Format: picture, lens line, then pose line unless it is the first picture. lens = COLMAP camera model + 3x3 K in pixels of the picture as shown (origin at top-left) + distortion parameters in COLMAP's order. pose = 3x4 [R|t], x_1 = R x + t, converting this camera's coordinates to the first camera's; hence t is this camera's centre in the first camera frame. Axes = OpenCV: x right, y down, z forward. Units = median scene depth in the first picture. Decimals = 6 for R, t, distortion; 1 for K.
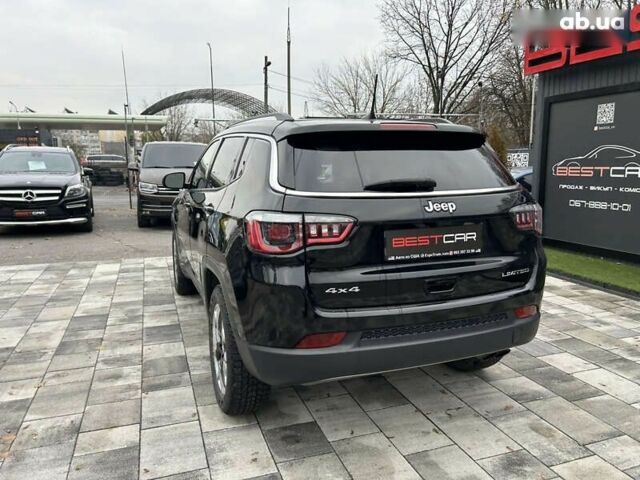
lens RADIAL K [[483.4, 0, 325.2], [0, 483.4, 245.0], [0, 0, 1]] dist [0.044805, -0.045992]
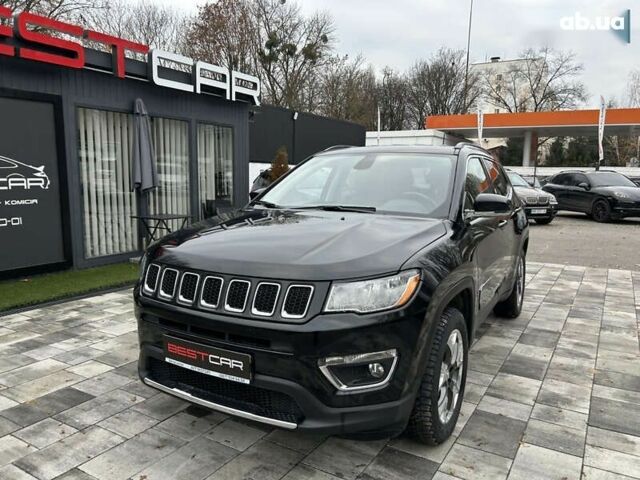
lens RADIAL K [[483.4, 0, 325.2], [0, 483.4, 245.0], [0, 0, 1]] dist [0.044805, -0.045992]
pose [[-0.630869, -0.118049, 0.766856, -0.780861], [0.119826, 0.961677, 0.246616, -0.311151], [-0.766580, 0.247472, -0.592547, 1.791510]]
